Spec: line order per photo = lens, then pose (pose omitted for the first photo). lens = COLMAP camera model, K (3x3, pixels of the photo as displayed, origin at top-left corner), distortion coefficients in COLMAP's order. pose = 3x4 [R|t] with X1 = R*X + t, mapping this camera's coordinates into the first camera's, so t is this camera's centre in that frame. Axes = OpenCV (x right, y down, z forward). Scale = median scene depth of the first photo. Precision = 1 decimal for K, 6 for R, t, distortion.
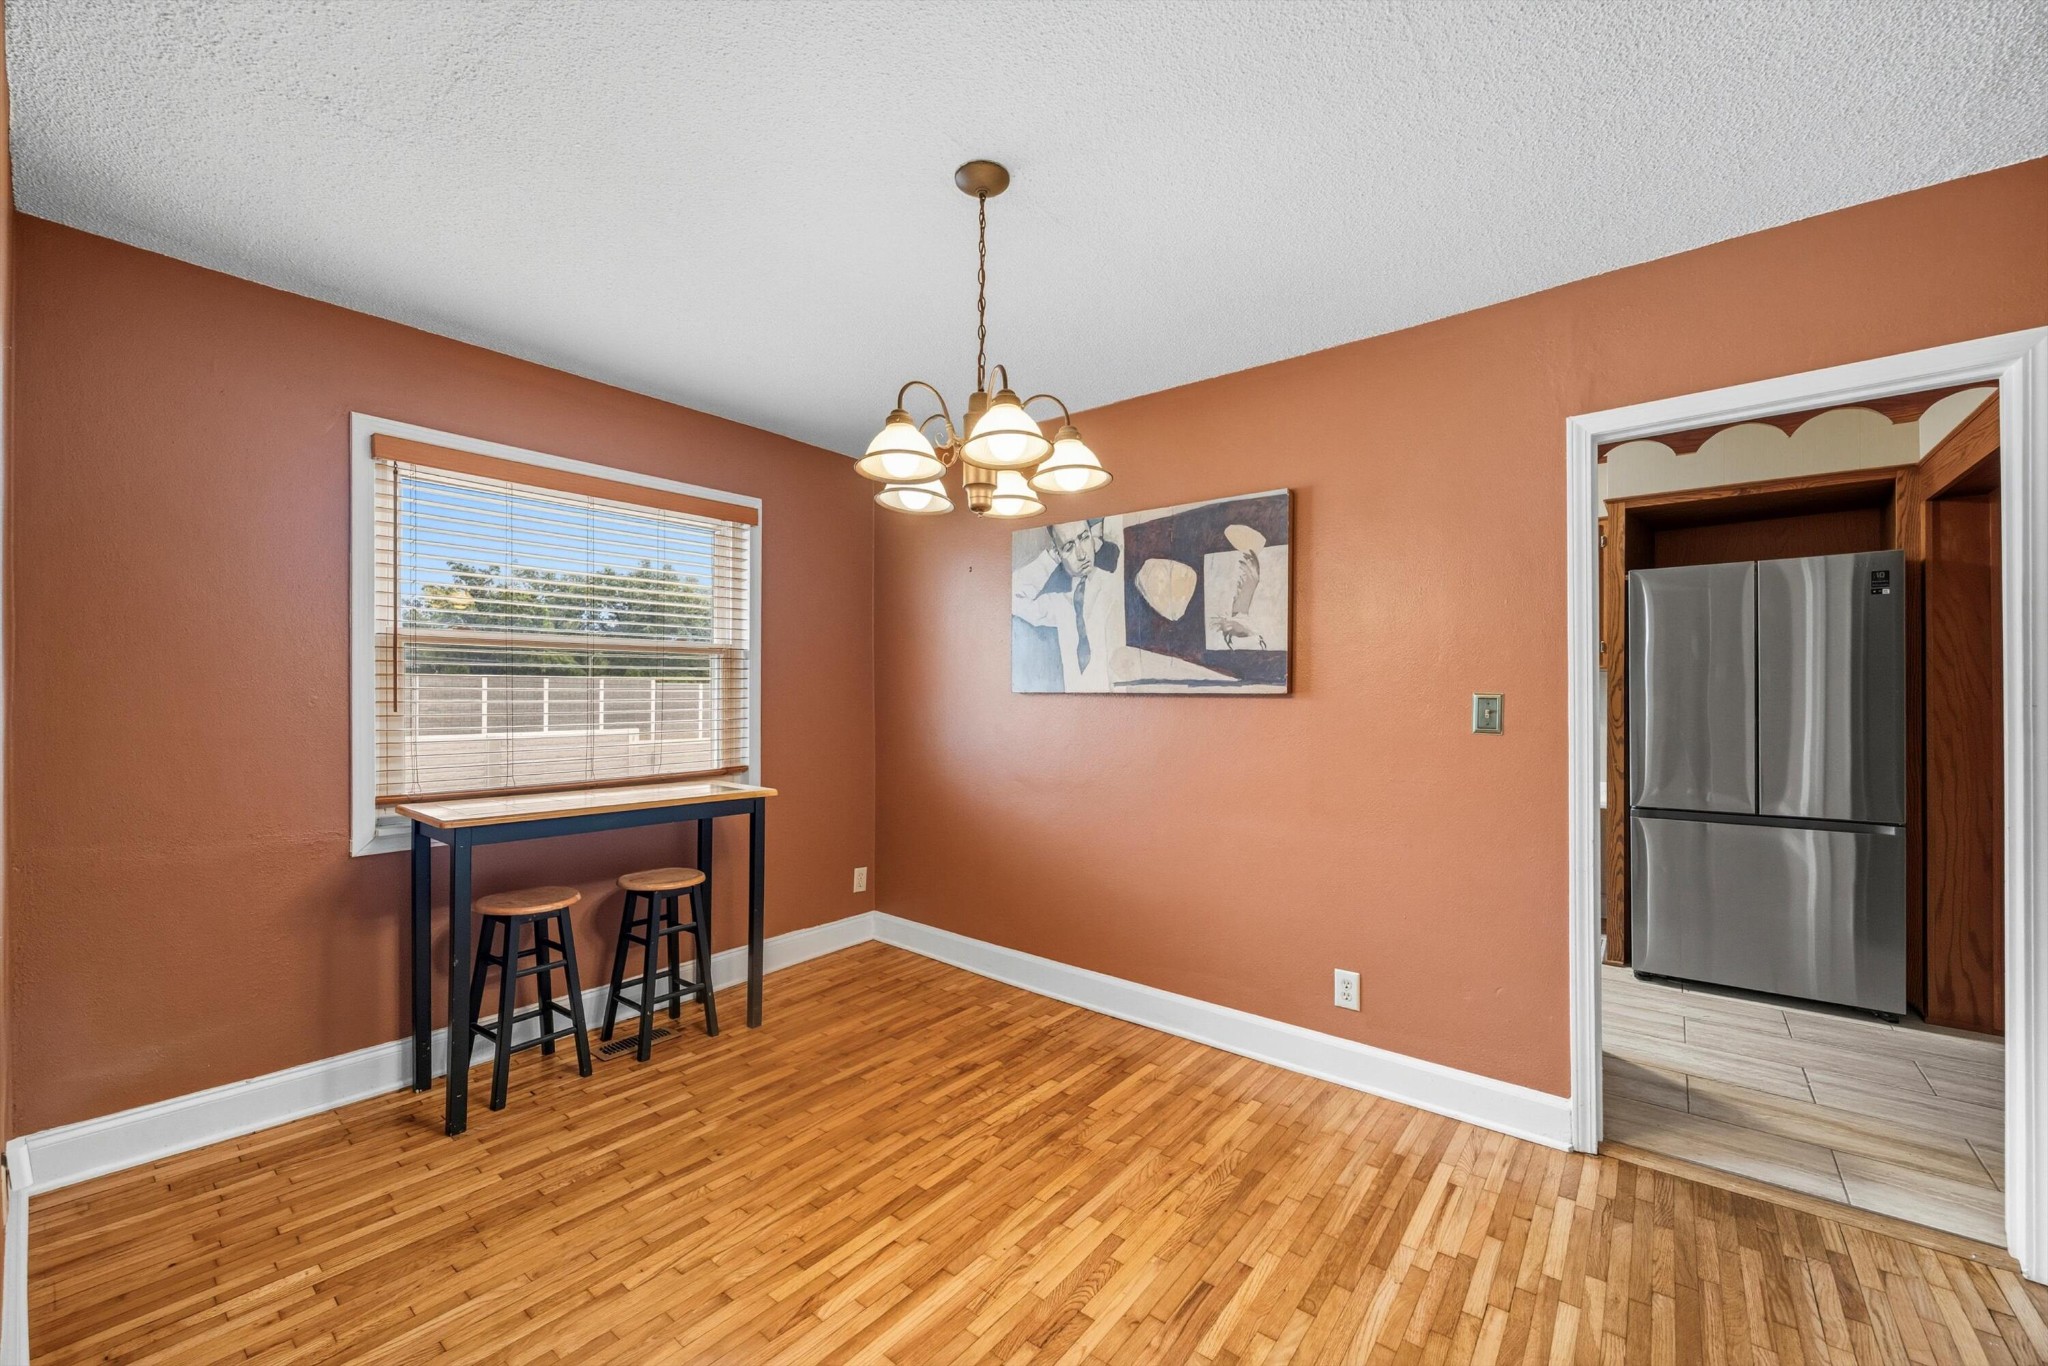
lens RADIAL K [[796.7, 0, 1034.5], [0, 796.7, 697.0], [0, 0, 1]] dist [-0.000071, 0.000131]
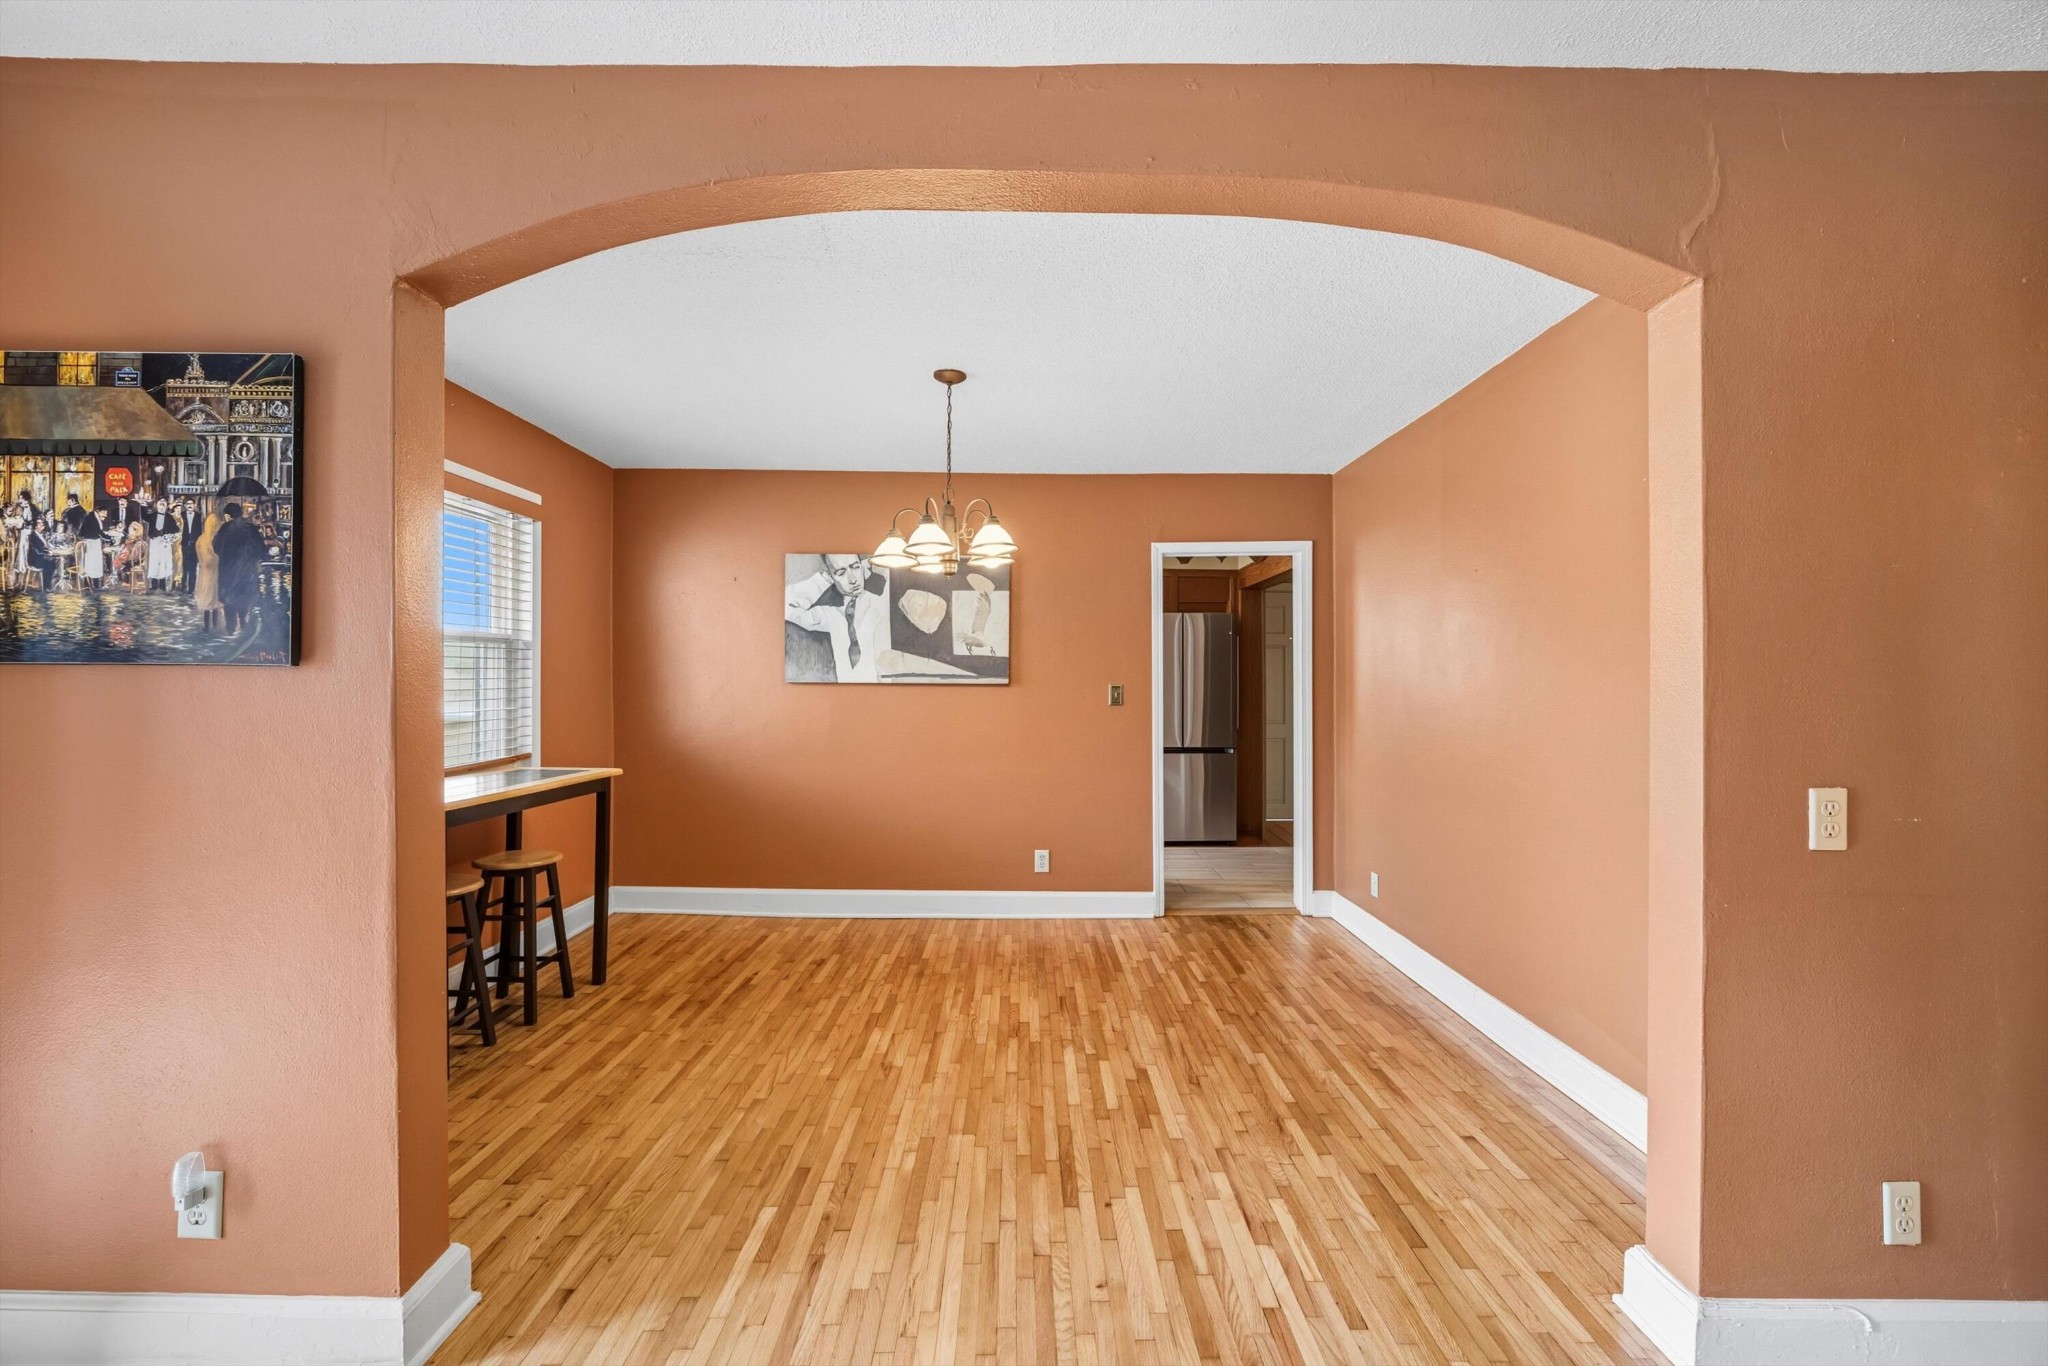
lens RADIAL K [[793.4, 0, 1022.2], [0, 793.4, 688.1], [0, 0, 1]] dist [-0.000402, 0.000057]
pose [[0.776410, -0.002876, 0.630222, -0.647331], [0.000764, 0.999993, 0.003623, -0.001260], [-0.630228, -0.002332, 0.776407, -0.248406]]
